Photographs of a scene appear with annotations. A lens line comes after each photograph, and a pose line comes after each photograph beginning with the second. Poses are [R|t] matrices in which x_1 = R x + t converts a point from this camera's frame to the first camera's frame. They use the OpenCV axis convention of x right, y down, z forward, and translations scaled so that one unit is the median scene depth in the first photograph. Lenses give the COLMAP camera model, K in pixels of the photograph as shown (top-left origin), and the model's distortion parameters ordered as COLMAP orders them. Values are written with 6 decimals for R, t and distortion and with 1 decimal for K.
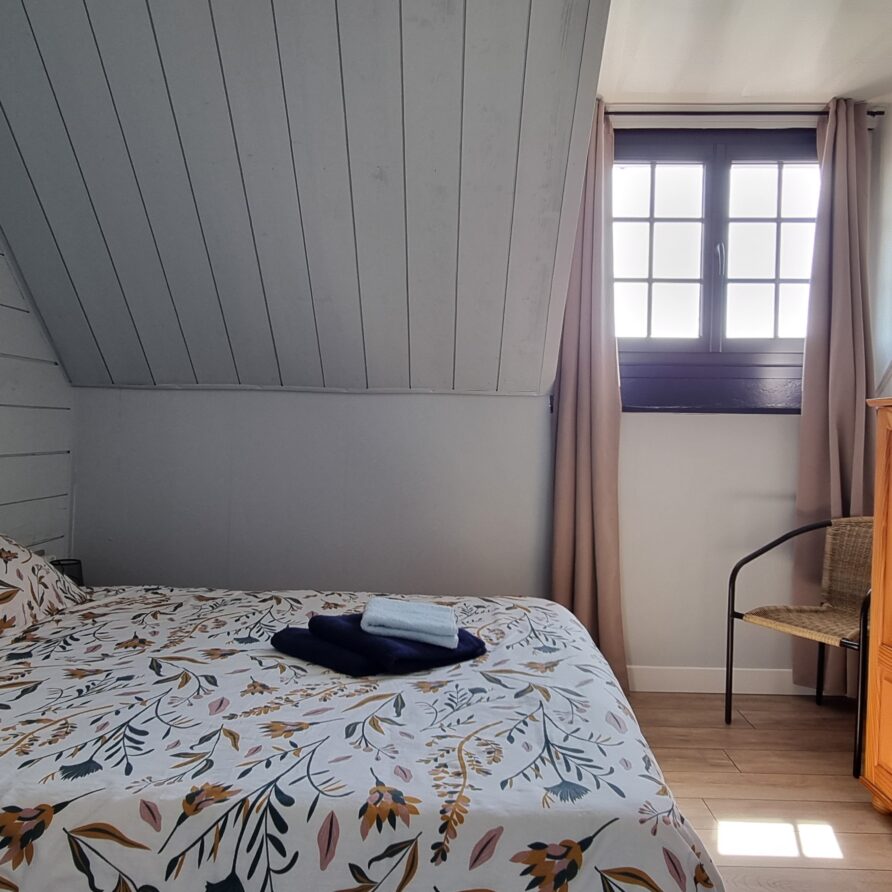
lens RADIAL K [[809.8, 0, 437.8], [0, 809.8, 466.7], [0, 0, 1]] dist [-0.013170, 0.017121]
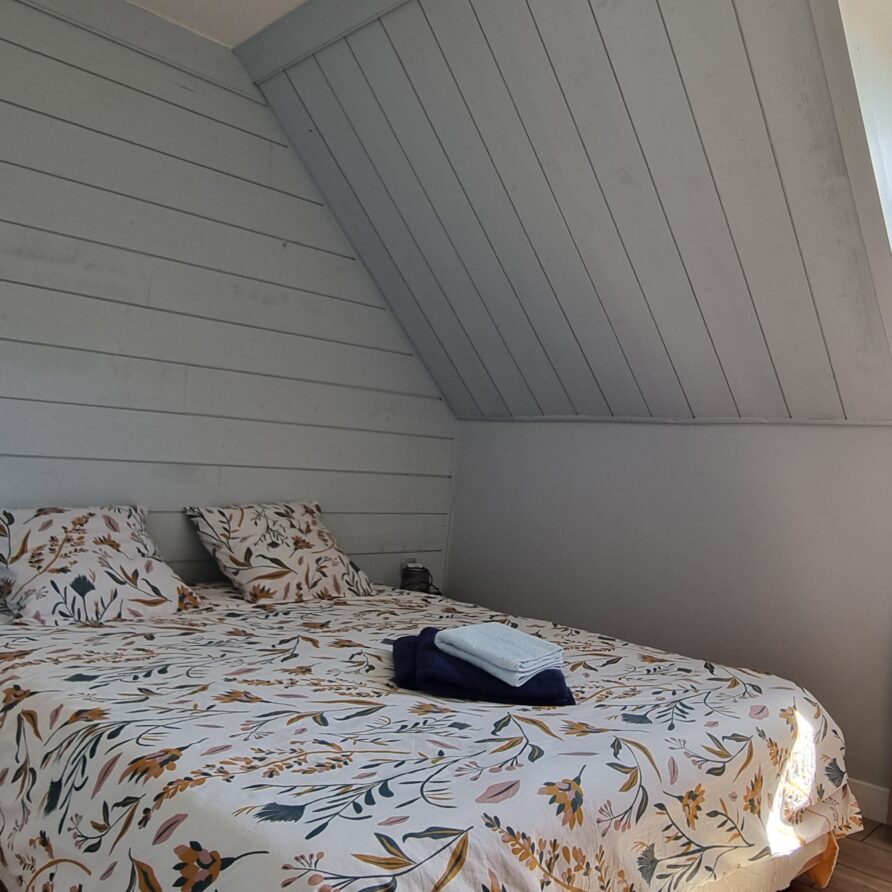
lens RADIAL K [[809.8, 0, 437.8], [0, 809.8, 466.7], [0, 0, 1]] dist [-0.013170, 0.017121]
pose [[0.725245, 0.031891, -0.687752, 0.433485], [-0.082276, 0.995783, -0.040587, 0.021772], [0.683557, 0.086020, 0.724810, 0.216485]]
